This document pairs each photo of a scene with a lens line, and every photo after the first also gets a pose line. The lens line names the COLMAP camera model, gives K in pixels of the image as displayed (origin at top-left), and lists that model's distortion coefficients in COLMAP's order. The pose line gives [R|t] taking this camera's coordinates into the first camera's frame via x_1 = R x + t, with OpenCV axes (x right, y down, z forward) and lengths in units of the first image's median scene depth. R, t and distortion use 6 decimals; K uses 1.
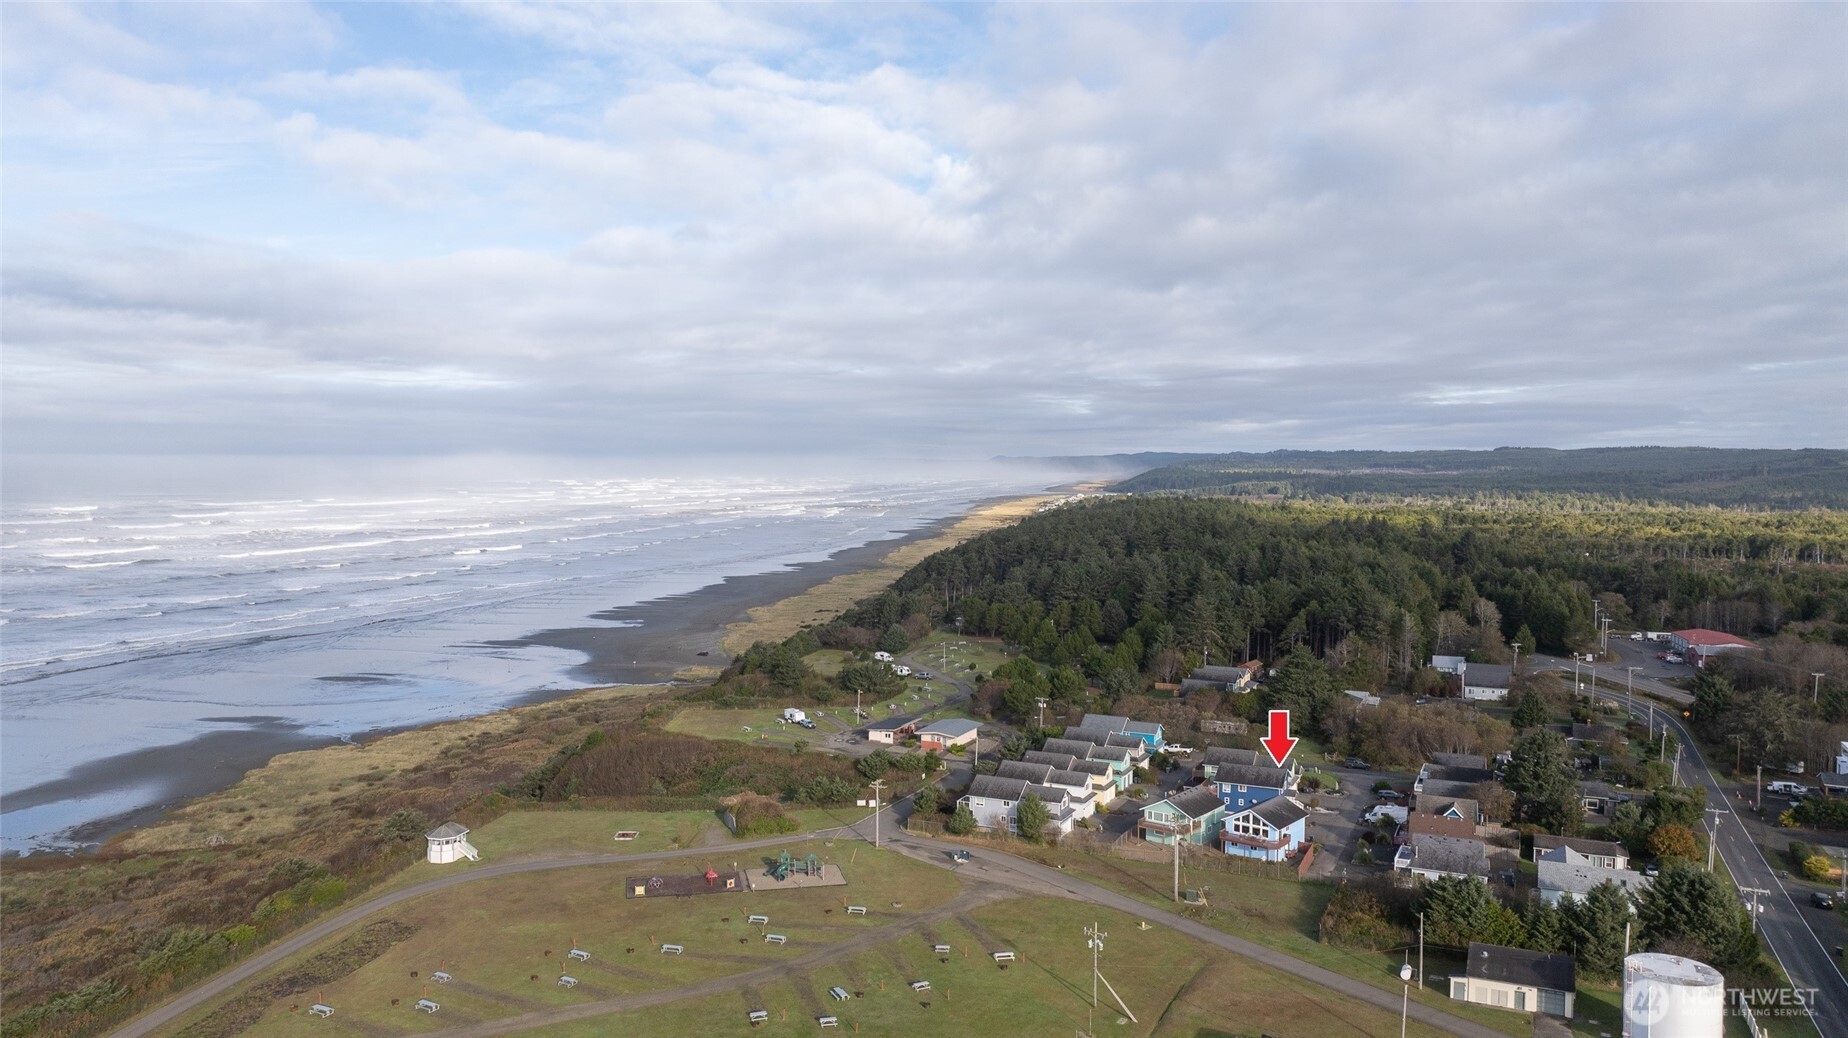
lens RADIAL K [[1285.6, 0, 924.0], [0, 1285.6, 519.0], [0, 0, 1]] dist [-0.022959, 0.005619]
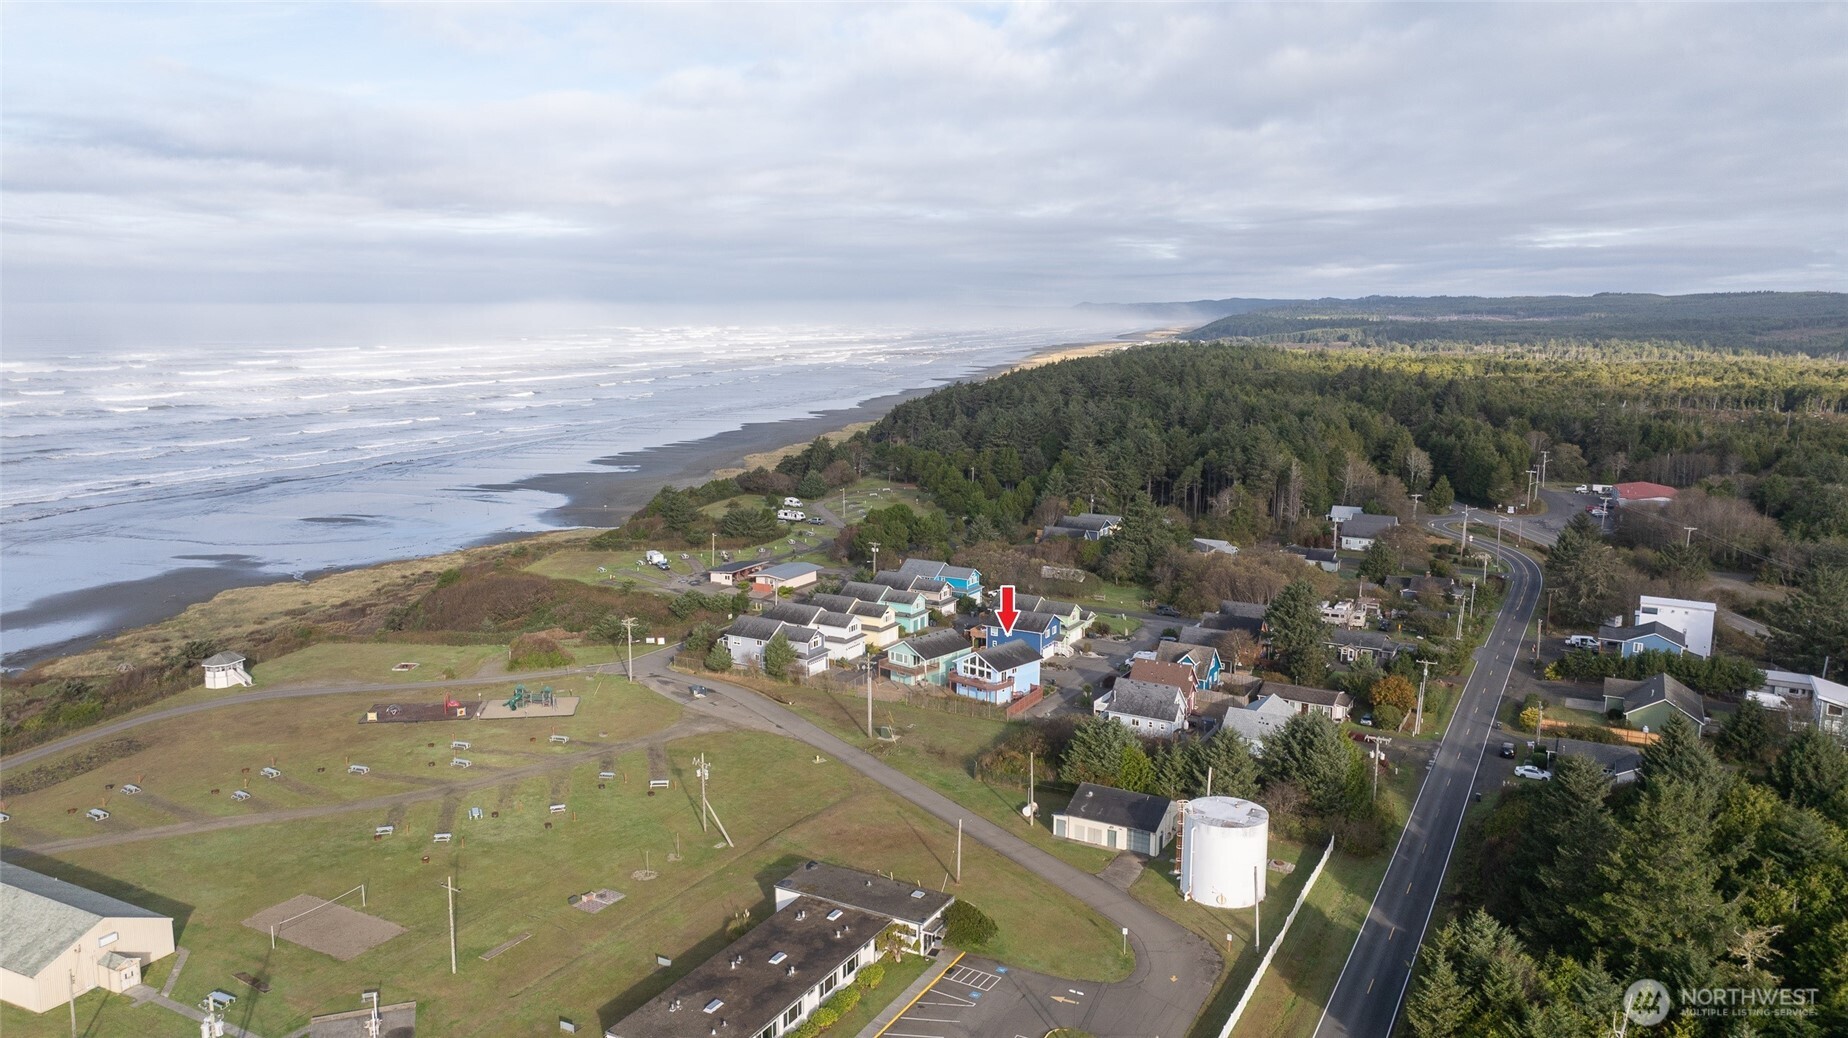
lens RADIAL K [[1285.6, 0, 924.0], [0, 1285.6, 519.0], [0, 0, 1]] dist [-0.022959, 0.005619]
pose [[0.997628, 0.009408, -0.068196, 0.112715], [-0.001324, 0.993057, 0.117628, 0.000976], [0.068830, -0.117259, 0.990713, 0.001005]]
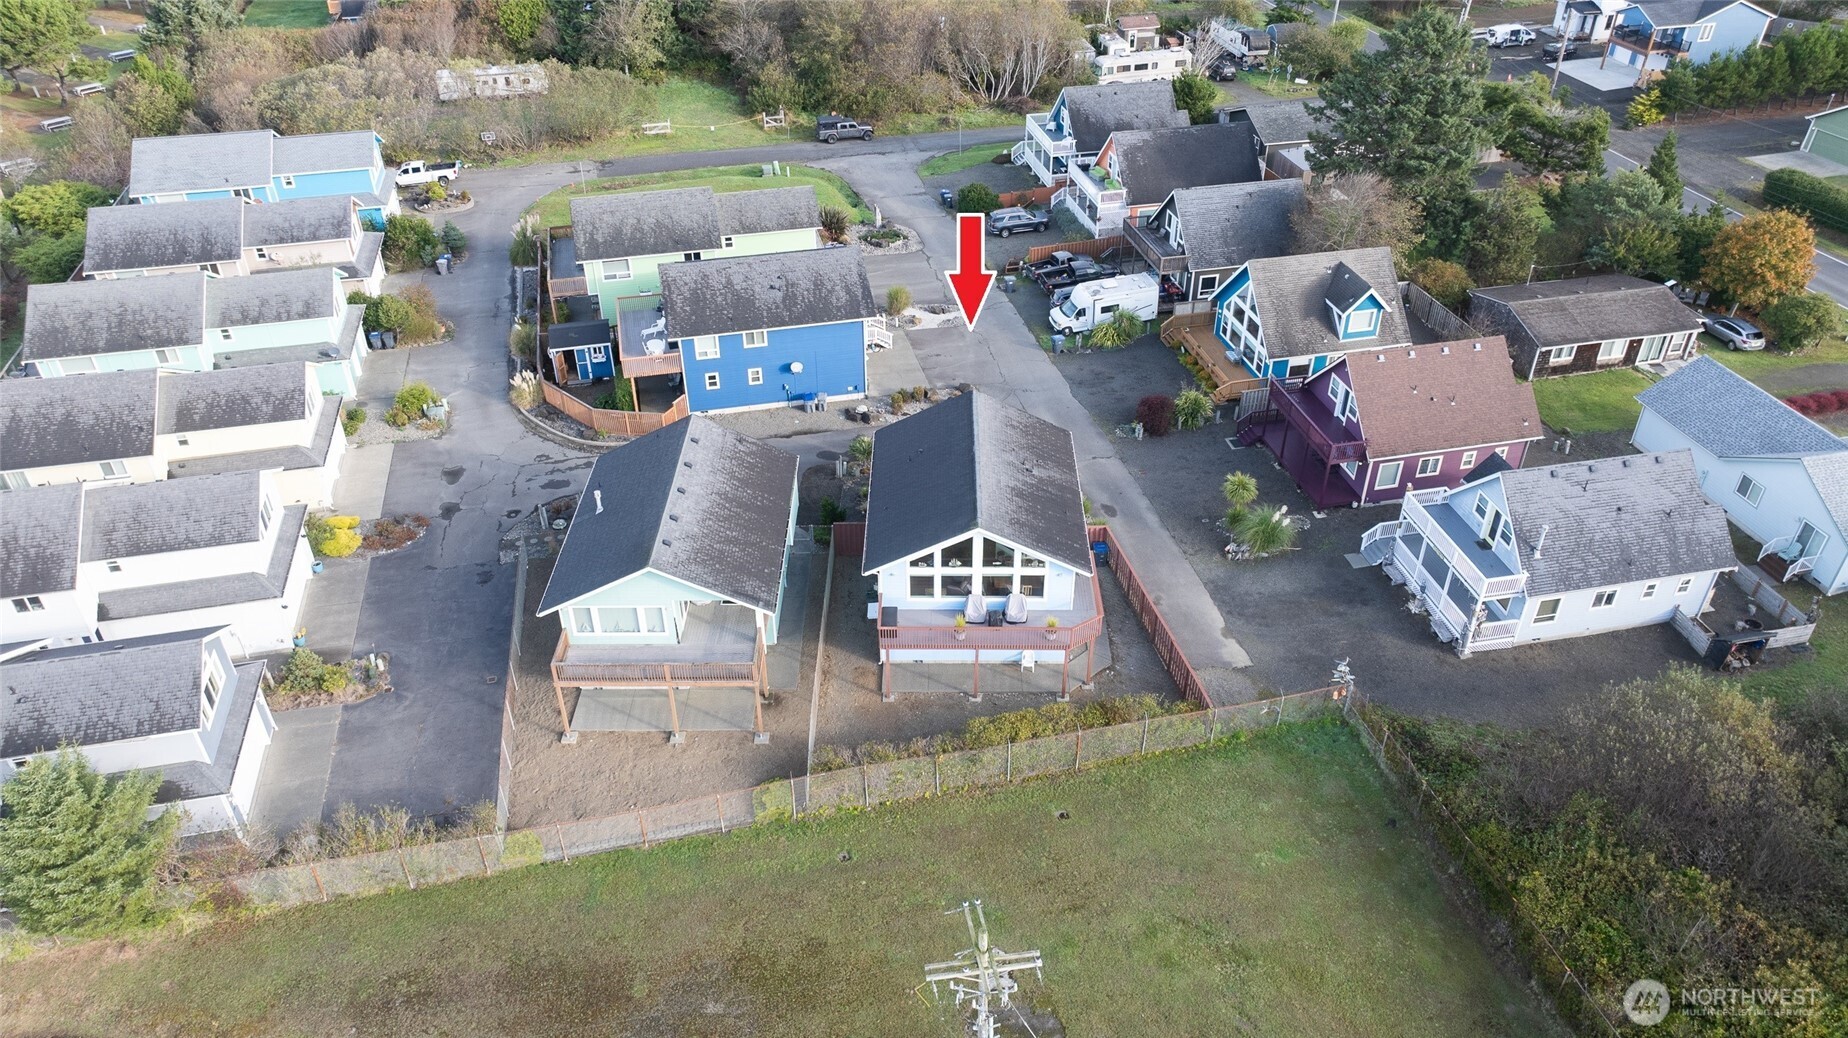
lens RADIAL K [[1285.6, 0, 924.0], [0, 1285.6, 519.0], [0, 0, 1]] dist [-0.022959, 0.005619]
pose [[0.778920, -0.358369, 0.514641, 0.043891], [0.024005, 0.837074, 0.546563, 0.032001], [-0.626664, -0.413375, 0.660616, 0.332986]]
